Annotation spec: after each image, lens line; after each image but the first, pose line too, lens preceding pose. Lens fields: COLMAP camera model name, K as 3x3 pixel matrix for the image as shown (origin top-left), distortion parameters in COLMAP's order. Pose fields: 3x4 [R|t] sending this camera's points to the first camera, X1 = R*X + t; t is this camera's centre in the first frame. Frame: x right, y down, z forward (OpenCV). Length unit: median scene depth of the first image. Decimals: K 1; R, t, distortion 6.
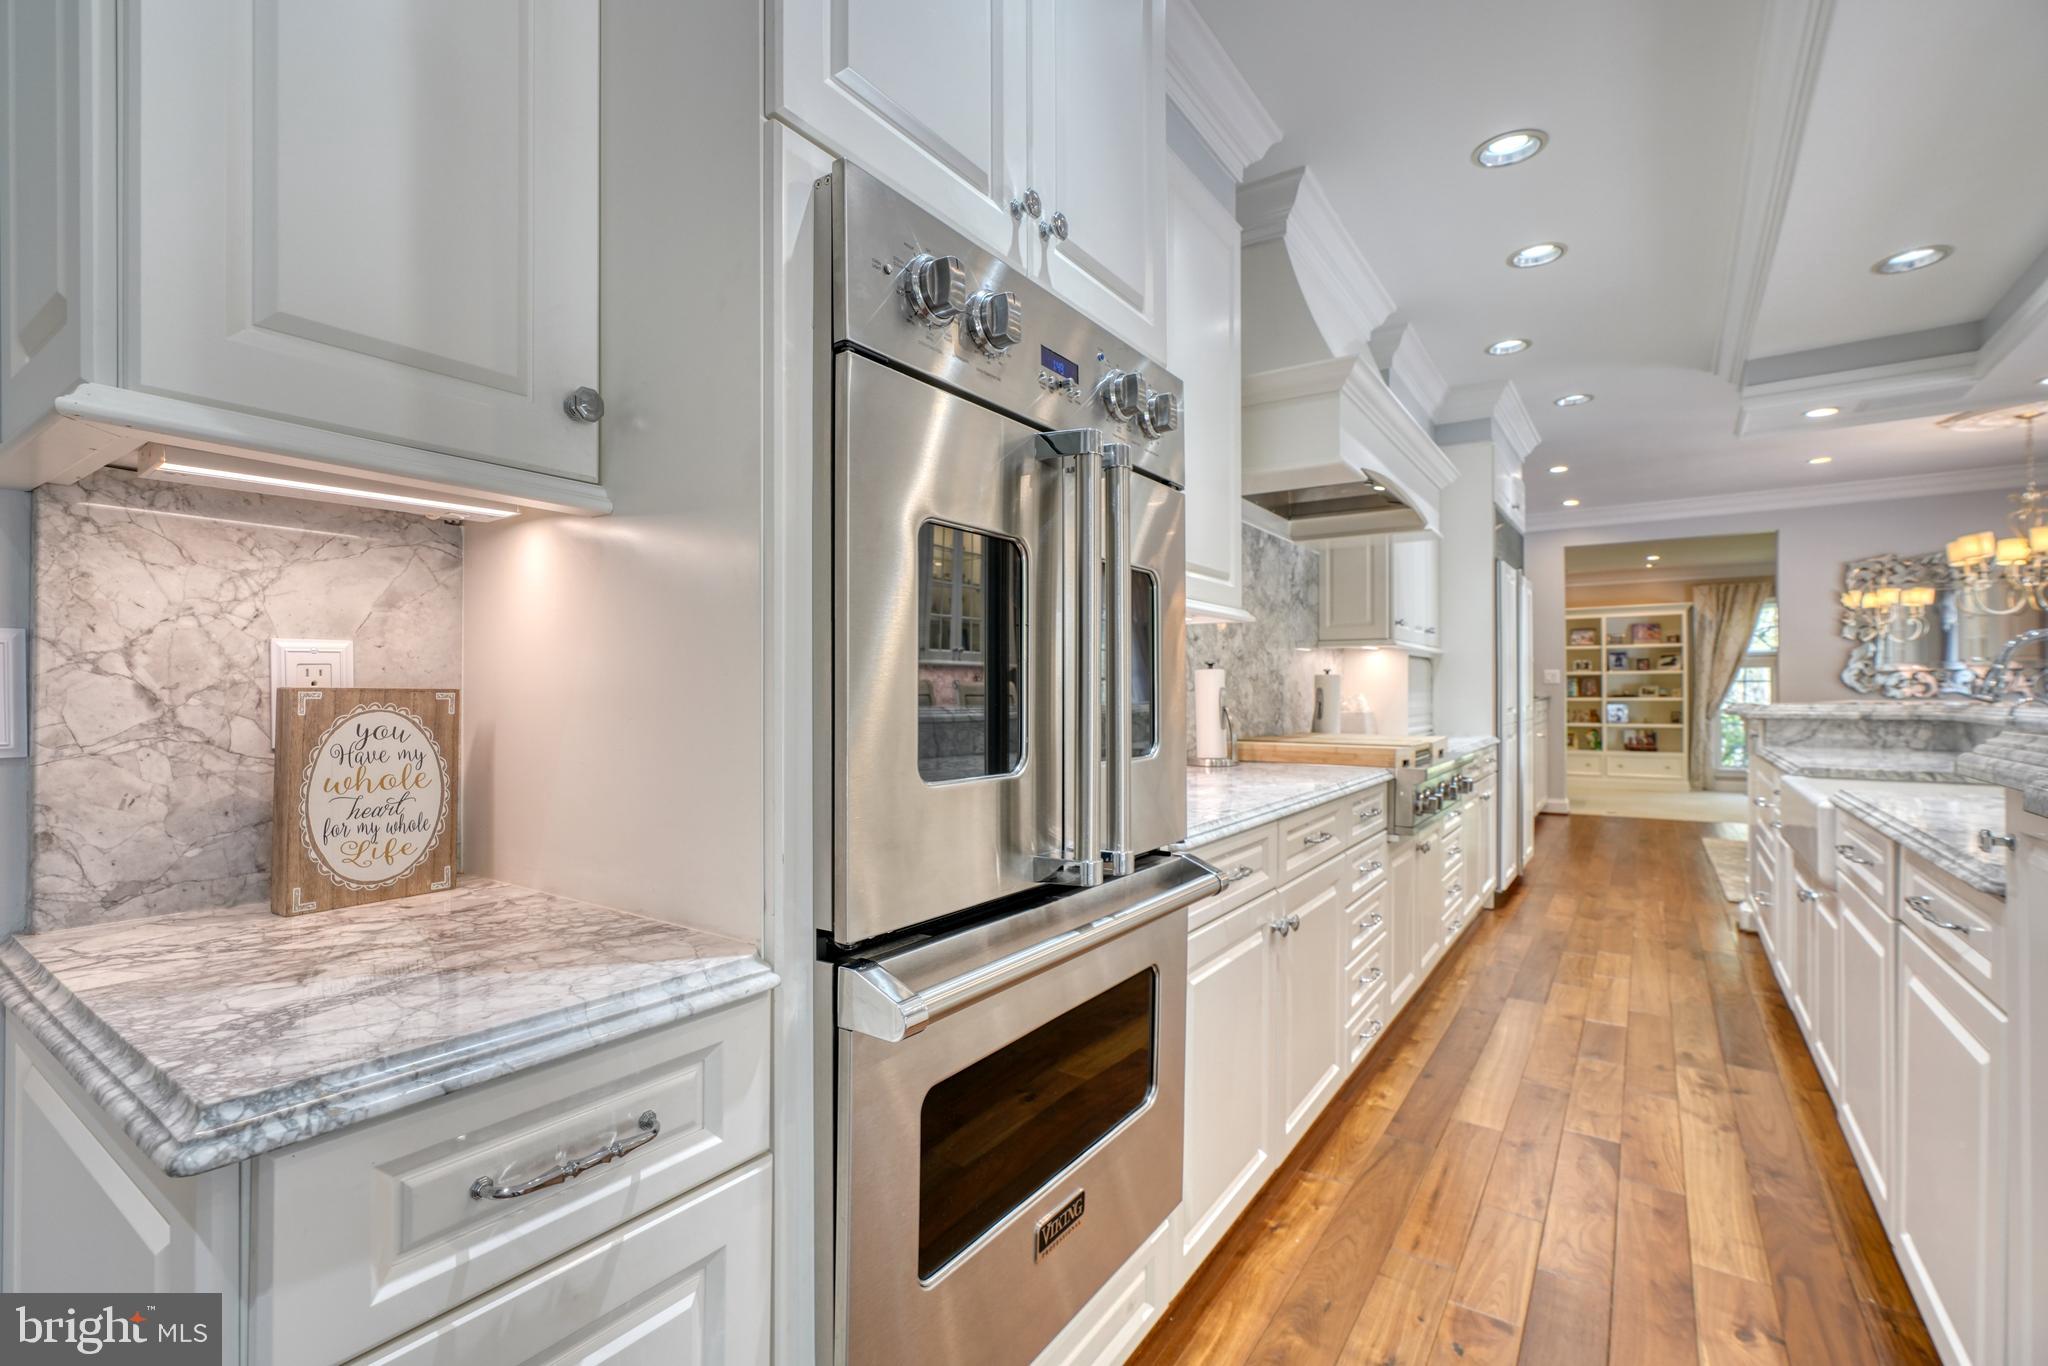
lens RADIAL K [[908.0, 0, 1015.7], [0, 908.0, 690.0], [0, 0, 1]] dist [-0.002729, 0.000211]
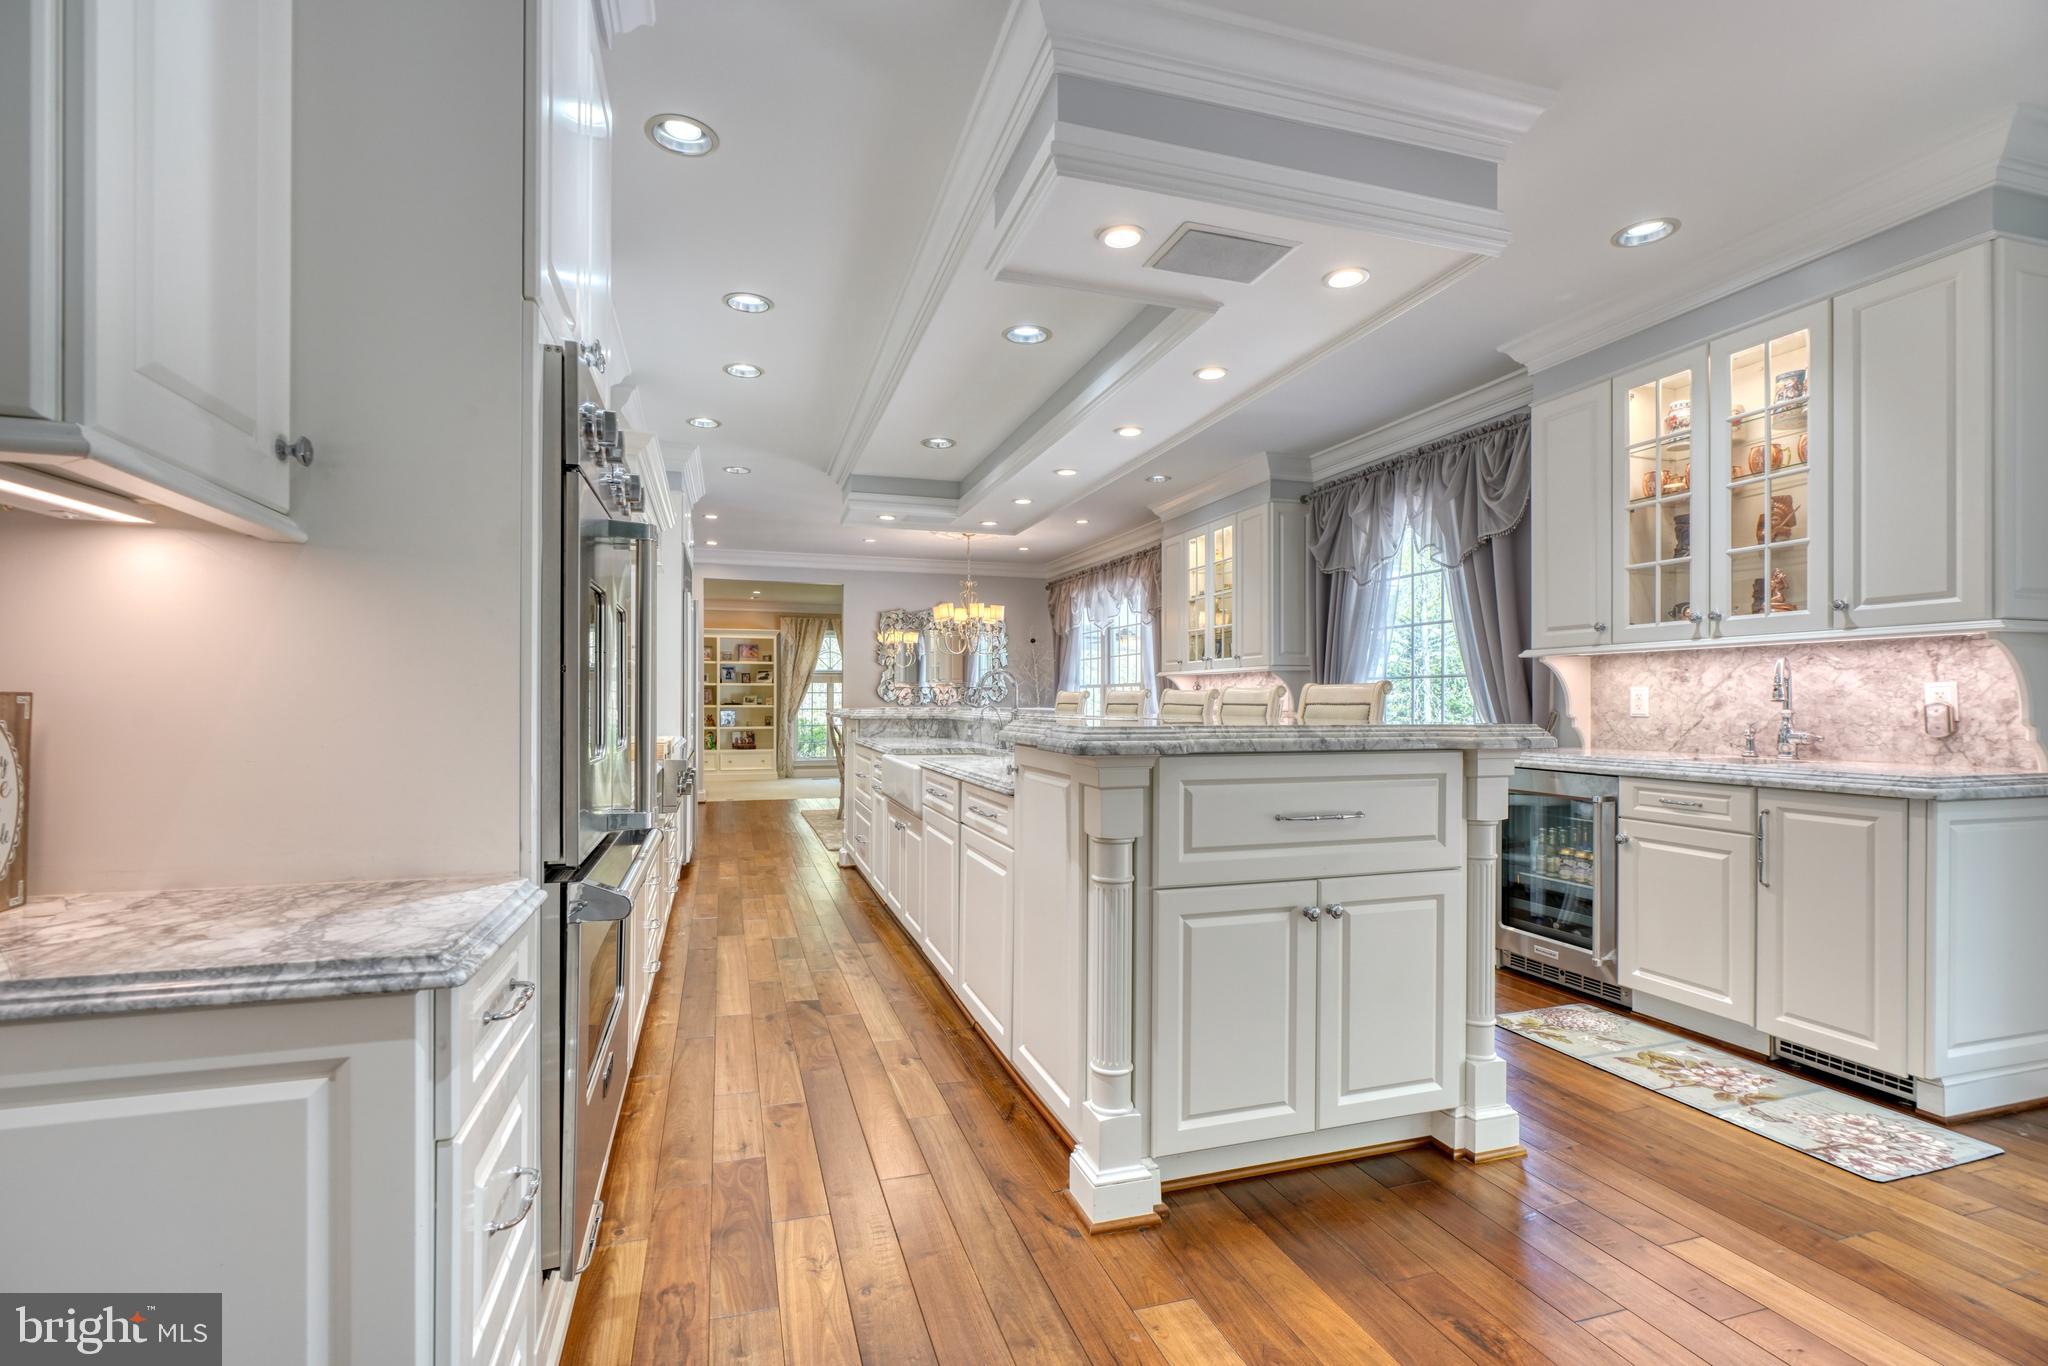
lens RADIAL K [[919.9, 0, 1013.0], [0, 919.9, 698.4], [0, 0, 1]] dist [-0.014001, -0.000175]
pose [[0.607085, 0.007059, 0.794606, -0.140961], [-0.008024, 0.999964, -0.002753, -0.000055], [-0.794597, -0.004705, 0.607120, -0.072958]]
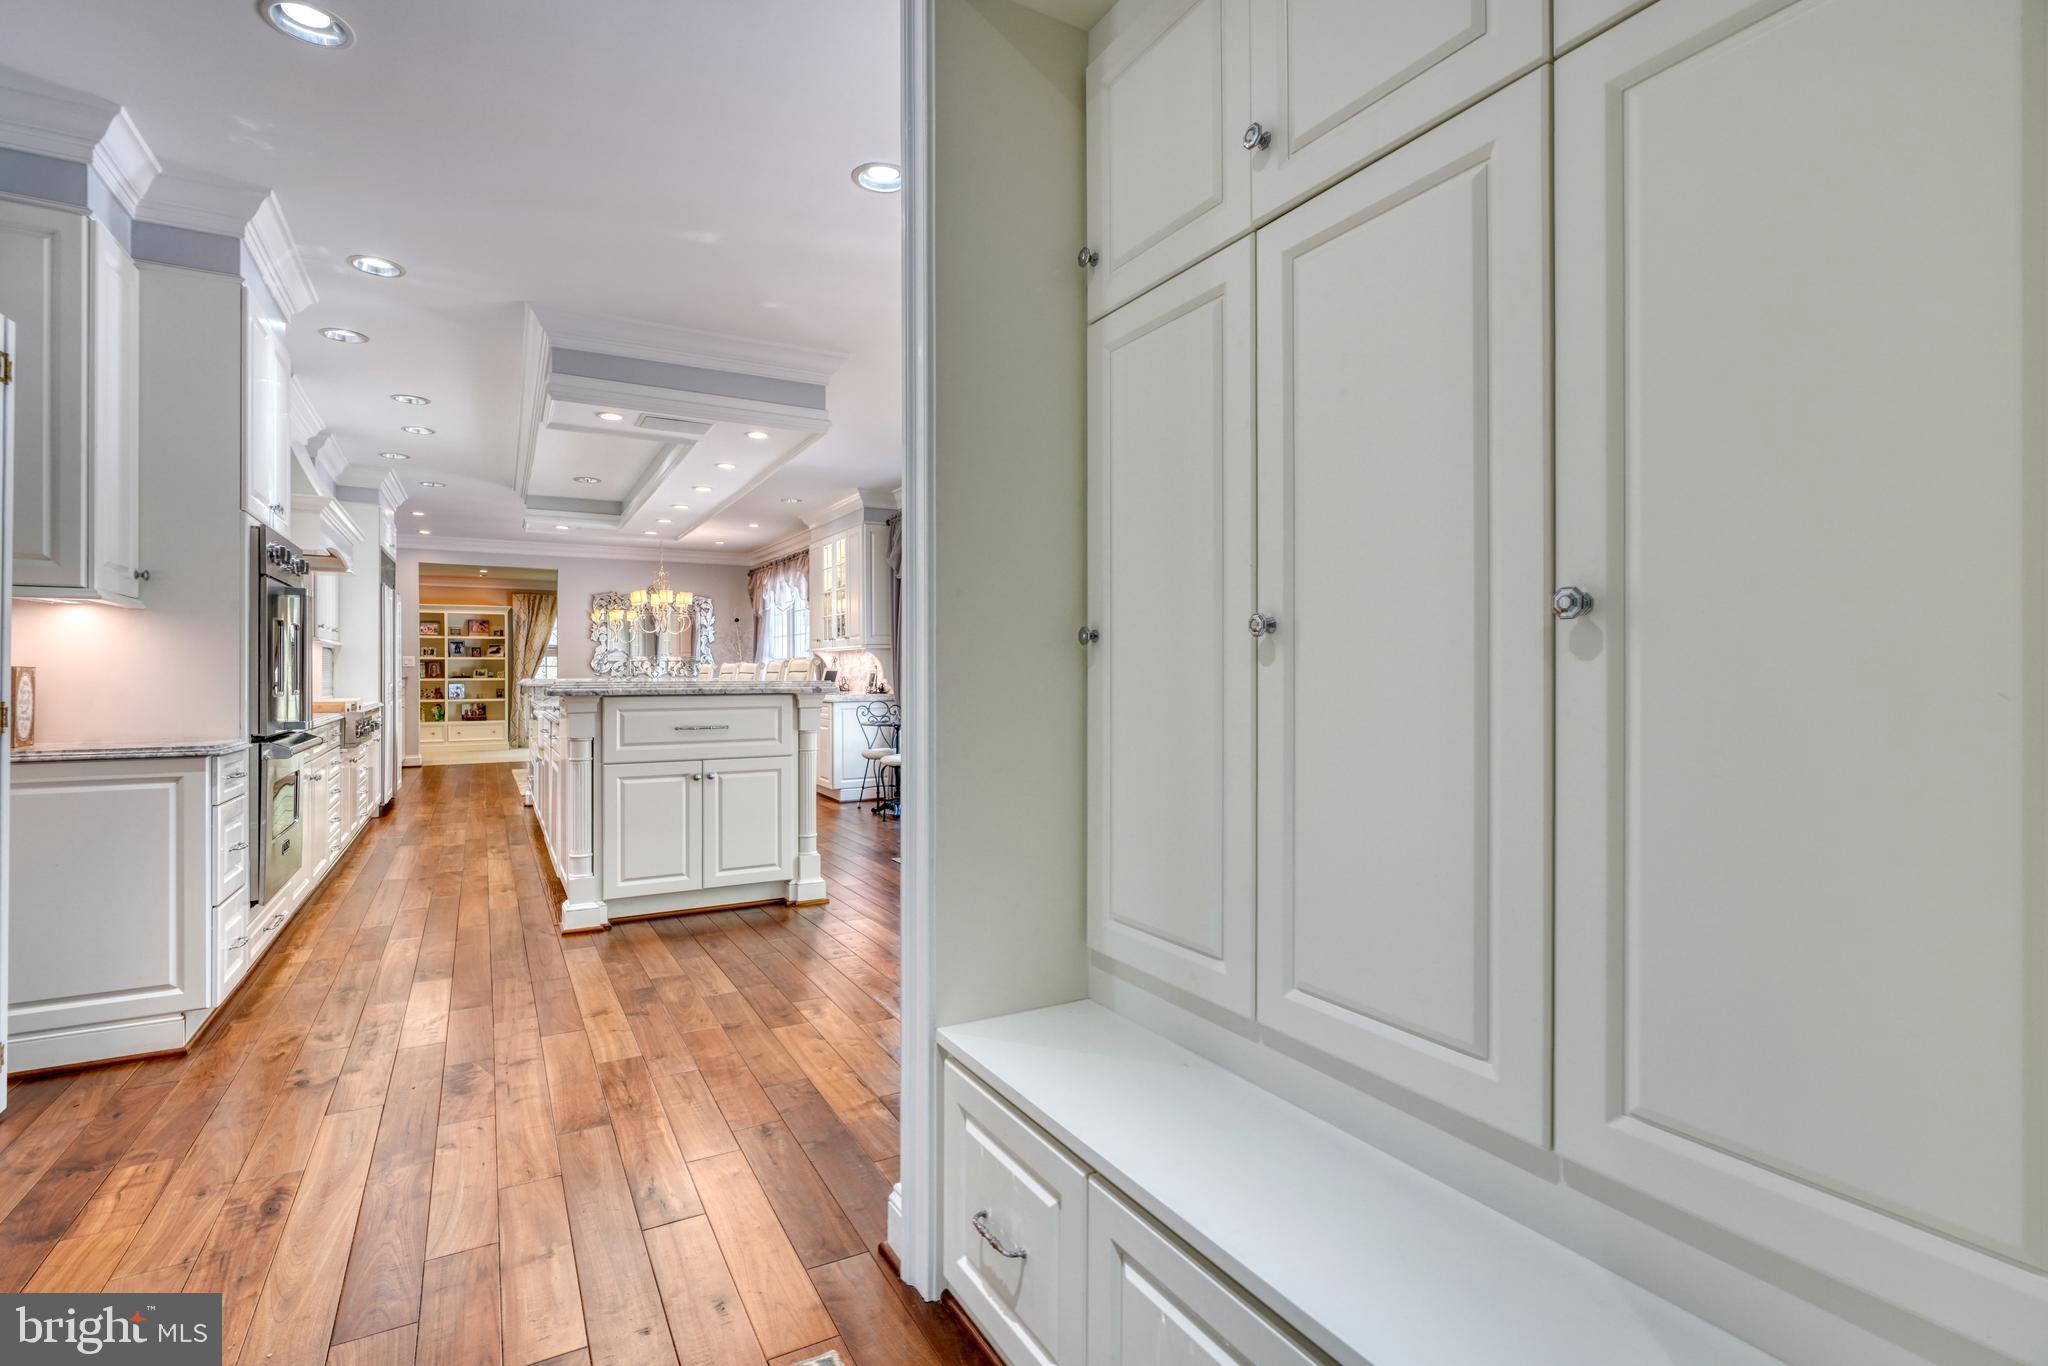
lens RADIAL K [[960.8, 0, 1019.9], [0, 960.8, 671.3], [0, 0, 1]] dist [-0.001466, -0.000009]
pose [[0.437313, 0.004069, 0.899300, -0.352785], [-0.002360, 0.999992, -0.003377, 0.002904], [-0.899306, -0.000645, 0.437319, -0.521251]]
